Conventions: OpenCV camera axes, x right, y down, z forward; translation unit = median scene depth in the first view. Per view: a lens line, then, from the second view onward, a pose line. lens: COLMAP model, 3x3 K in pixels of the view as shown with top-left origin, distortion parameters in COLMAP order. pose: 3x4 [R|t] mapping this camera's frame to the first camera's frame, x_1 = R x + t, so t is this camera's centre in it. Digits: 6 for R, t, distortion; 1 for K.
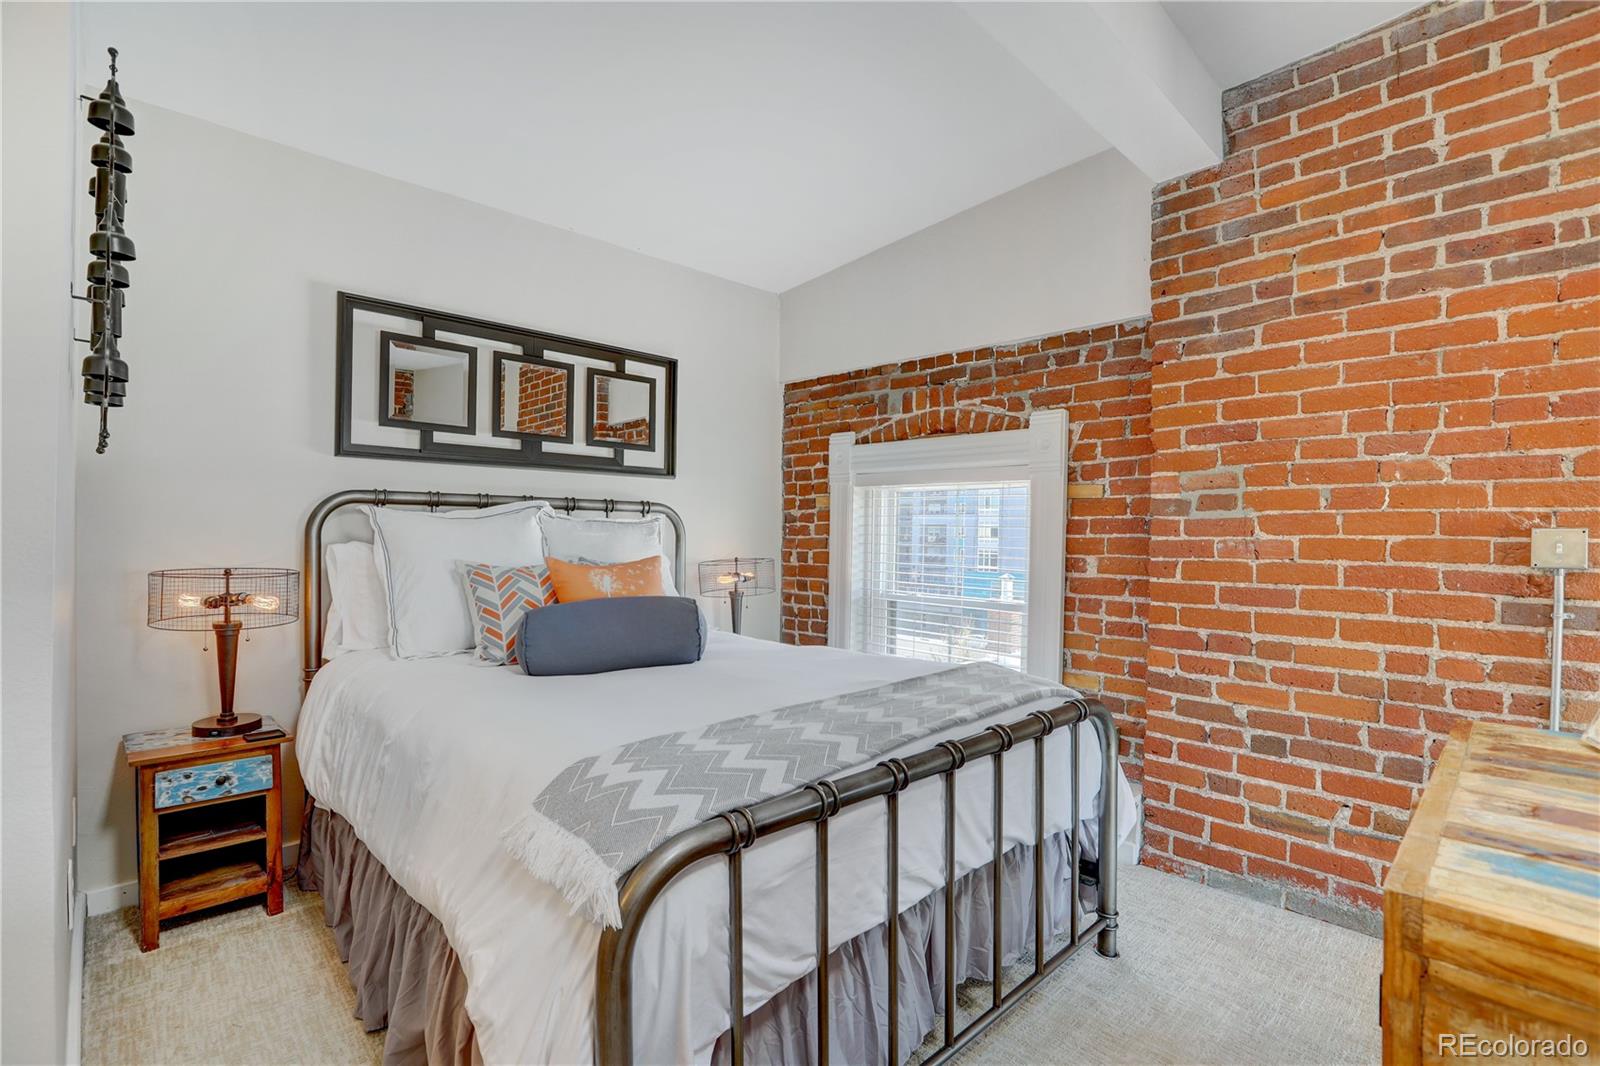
lens RADIAL K [[734.6, 0, 787.0], [0, 734.6, 536.7], [0, 0, 1]] dist [-0.055625, 0.018172]
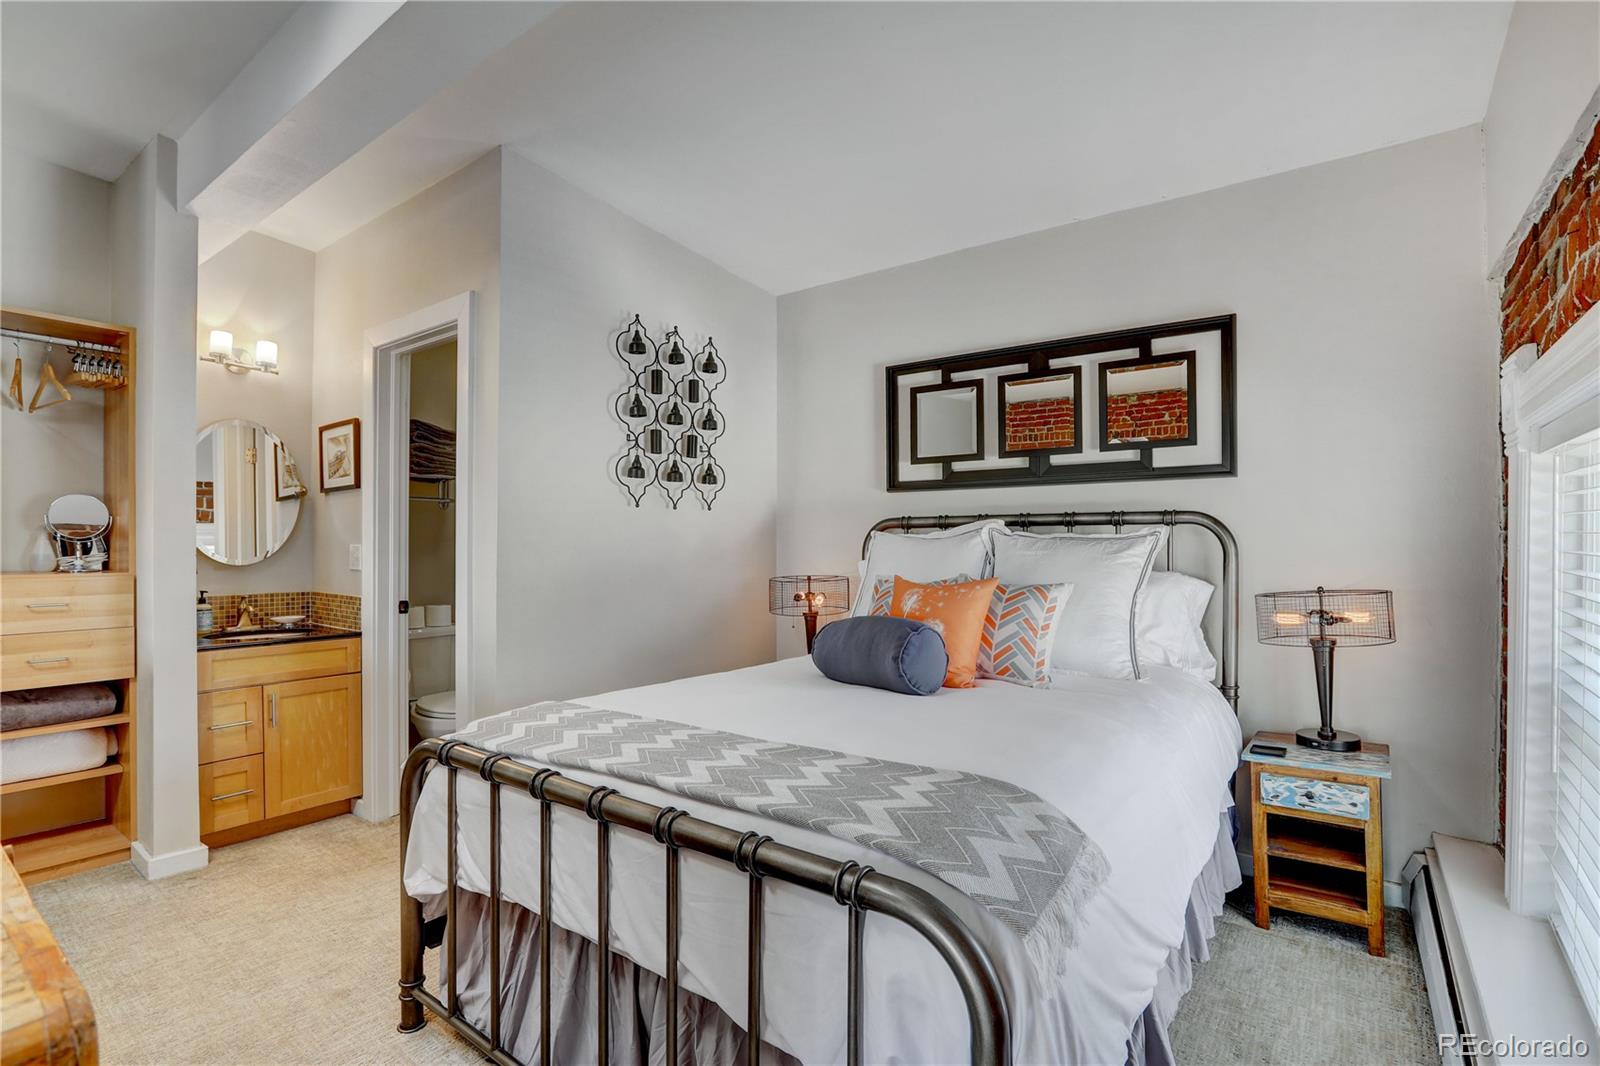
lens RADIAL K [[734.6, 0, 791.2], [0, 734.6, 523.9], [0, 0, 1]] dist [-0.055625, 0.018172]
pose [[0.170009, -0.037540, -0.984727, 0.522098], [-0.003946, 0.999240, -0.038774, -0.002639], [0.985435, 0.010478, 0.169731, 0.488294]]
